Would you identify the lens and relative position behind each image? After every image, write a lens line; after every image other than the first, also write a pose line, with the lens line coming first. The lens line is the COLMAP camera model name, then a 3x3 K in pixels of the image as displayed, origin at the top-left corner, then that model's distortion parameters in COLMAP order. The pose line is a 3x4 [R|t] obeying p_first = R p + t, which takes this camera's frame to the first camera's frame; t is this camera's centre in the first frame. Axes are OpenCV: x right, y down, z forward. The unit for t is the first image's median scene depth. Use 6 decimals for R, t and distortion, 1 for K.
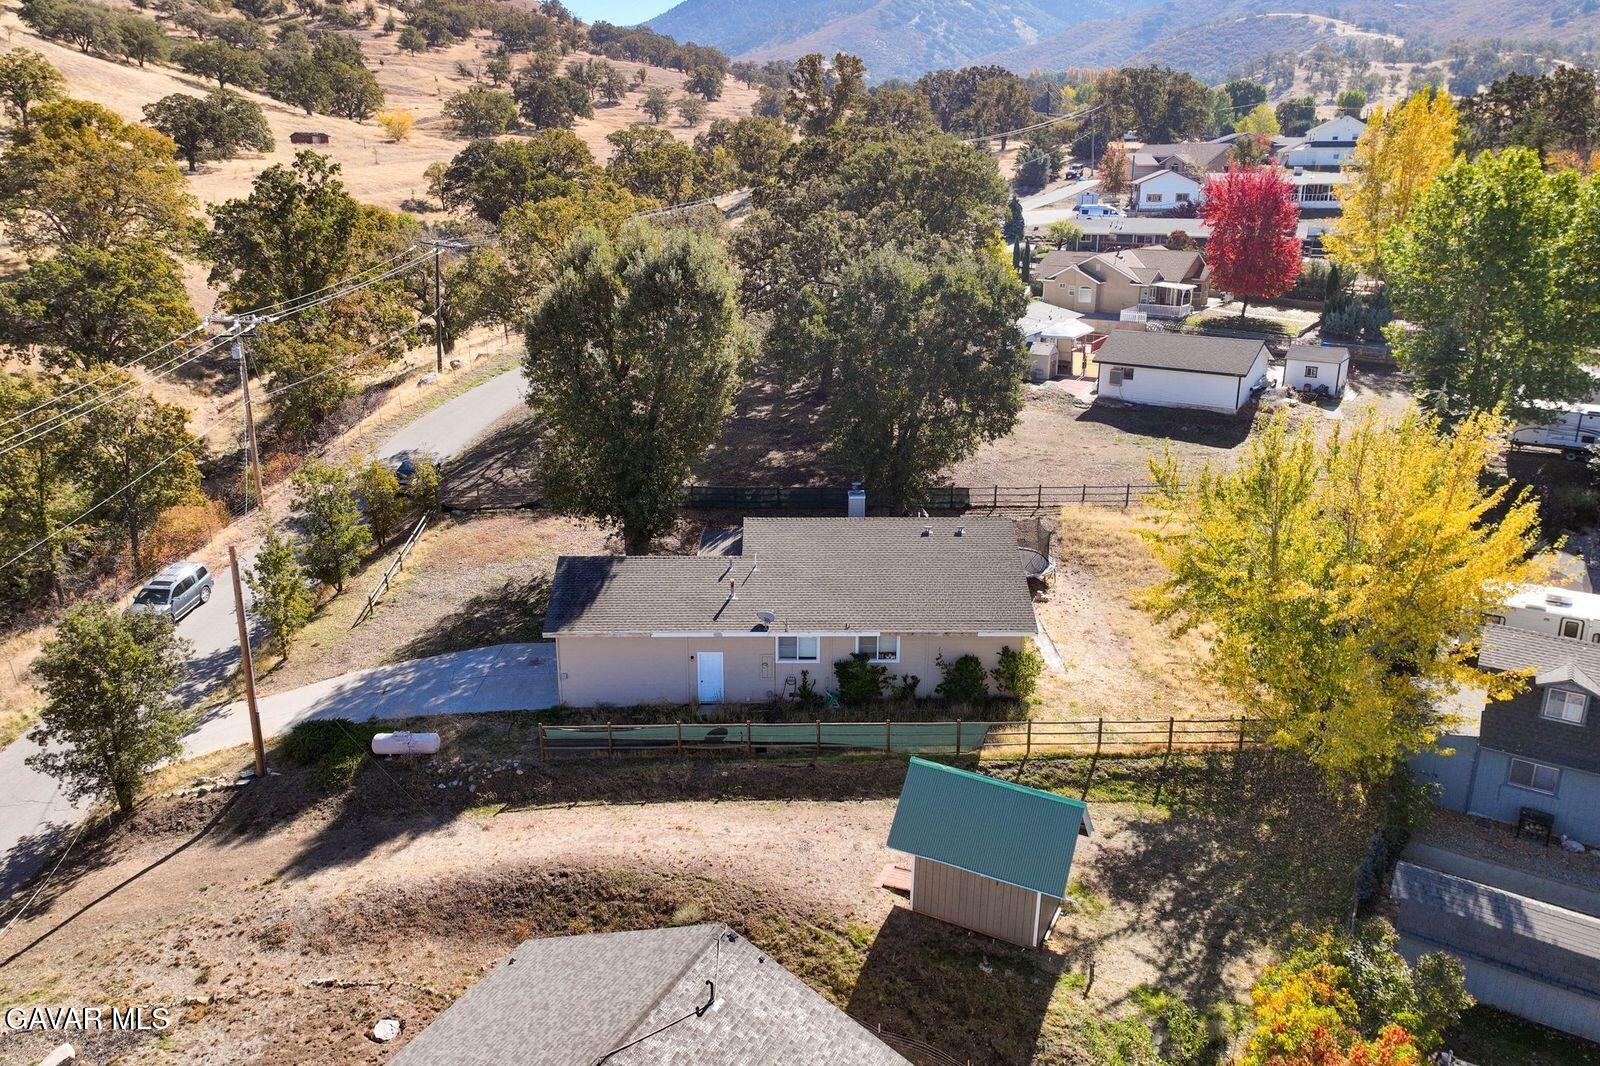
lens RADIAL K [[1108.0, 0, 806.6], [0, 1108.0, 531.6], [0, 0, 1]] dist [-0.006567, 0.014108]
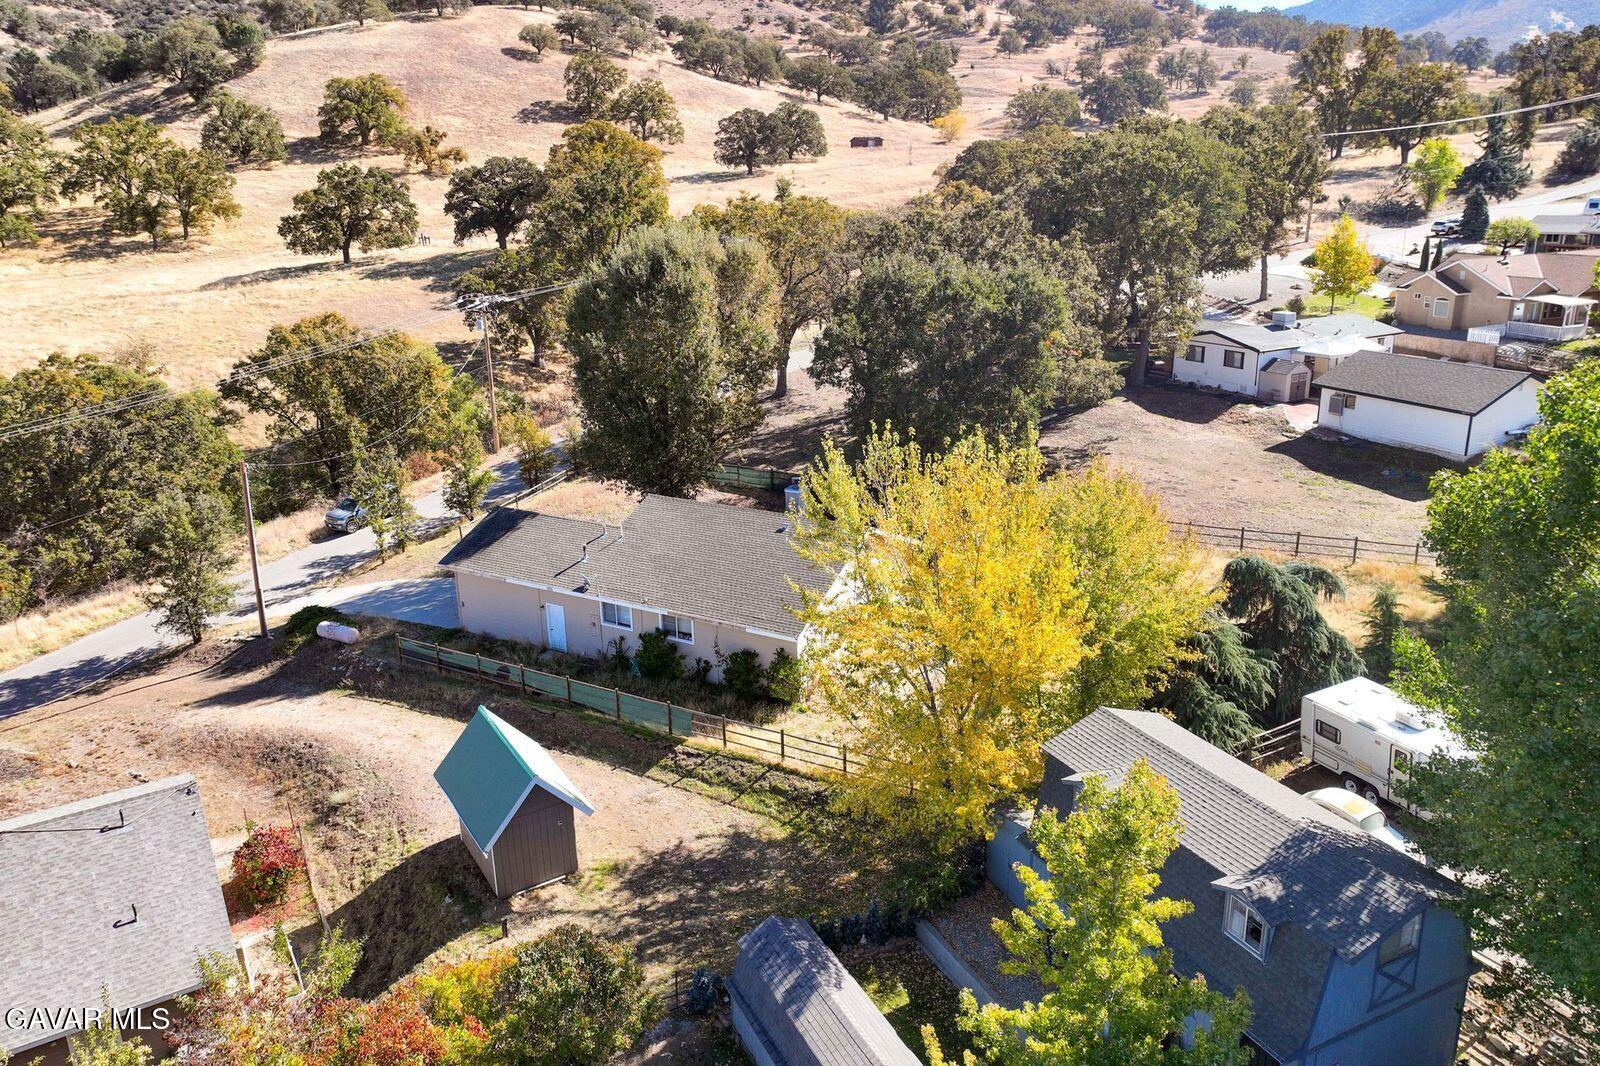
lens RADIAL K [[1108.0, 0, 797.6], [0, 1108.0, 532.9], [0, 0, 1]] dist [-0.006567, 0.014108]
pose [[0.866615, 0.135913, -0.480111, 0.652906], [-0.133641, 0.990258, 0.039103, -0.040086], [0.480748, 0.030275, 0.876336, 0.127801]]
